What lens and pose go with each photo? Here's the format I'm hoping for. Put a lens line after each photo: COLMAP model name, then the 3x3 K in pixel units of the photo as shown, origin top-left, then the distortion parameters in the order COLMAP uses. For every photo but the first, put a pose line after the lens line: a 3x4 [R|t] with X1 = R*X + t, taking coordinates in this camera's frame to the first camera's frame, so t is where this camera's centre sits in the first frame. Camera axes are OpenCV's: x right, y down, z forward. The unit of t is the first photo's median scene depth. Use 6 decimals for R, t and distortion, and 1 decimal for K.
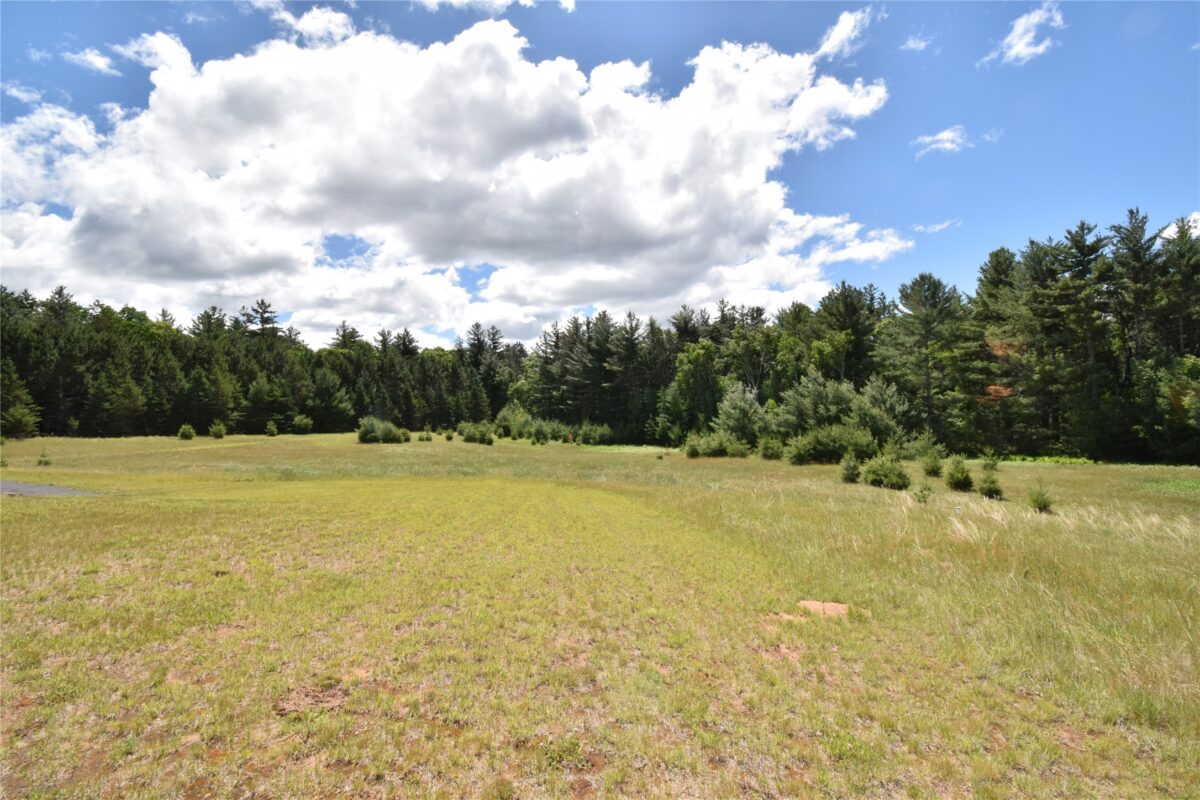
lens RADIAL K [[522.7, 0, 612.2], [0, 522.7, 393.8], [0, 0, 1]] dist [-0.017627, -0.006072]
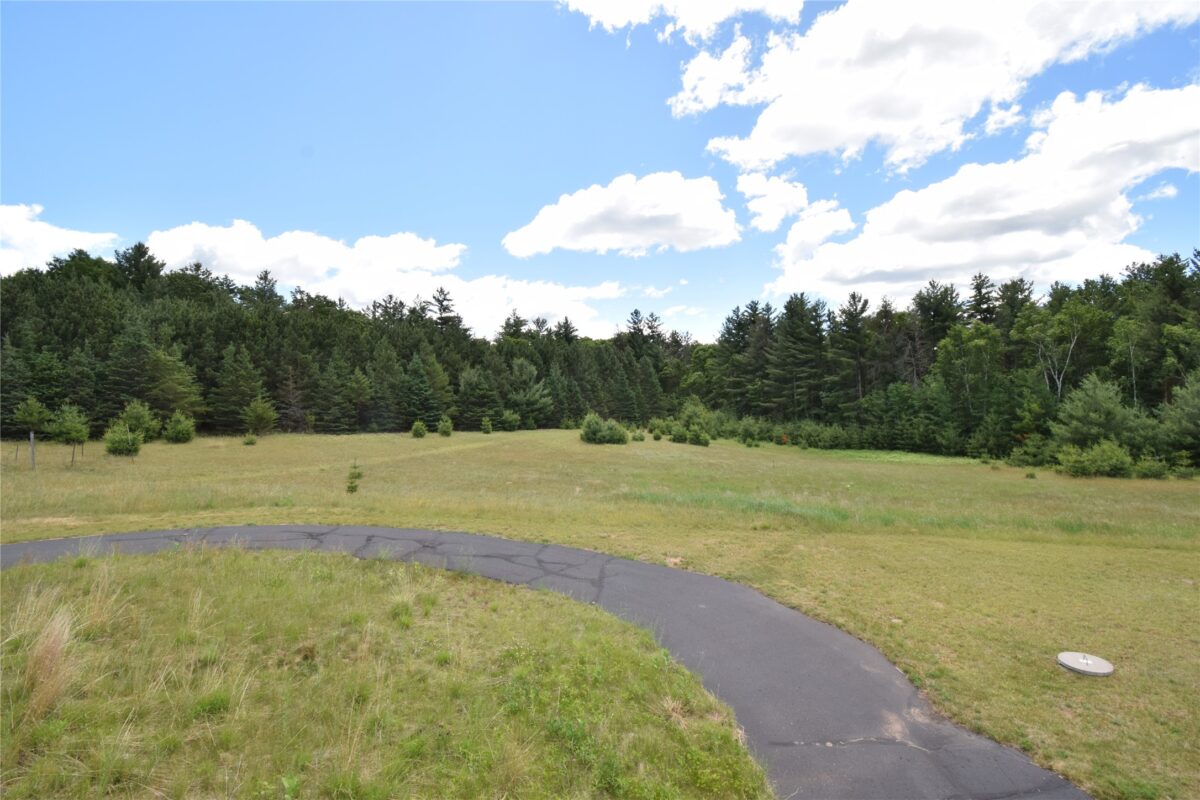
lens RADIAL K [[522.7, 0, 593.7], [0, 522.7, 408.7], [0, 0, 1]] dist [-0.017627, -0.006072]
pose [[0.990224, 0.011331, -0.139023, -0.323143], [-0.005507, 0.999094, 0.042208, -0.000806], [0.139376, -0.041030, 0.989389, 0.116985]]
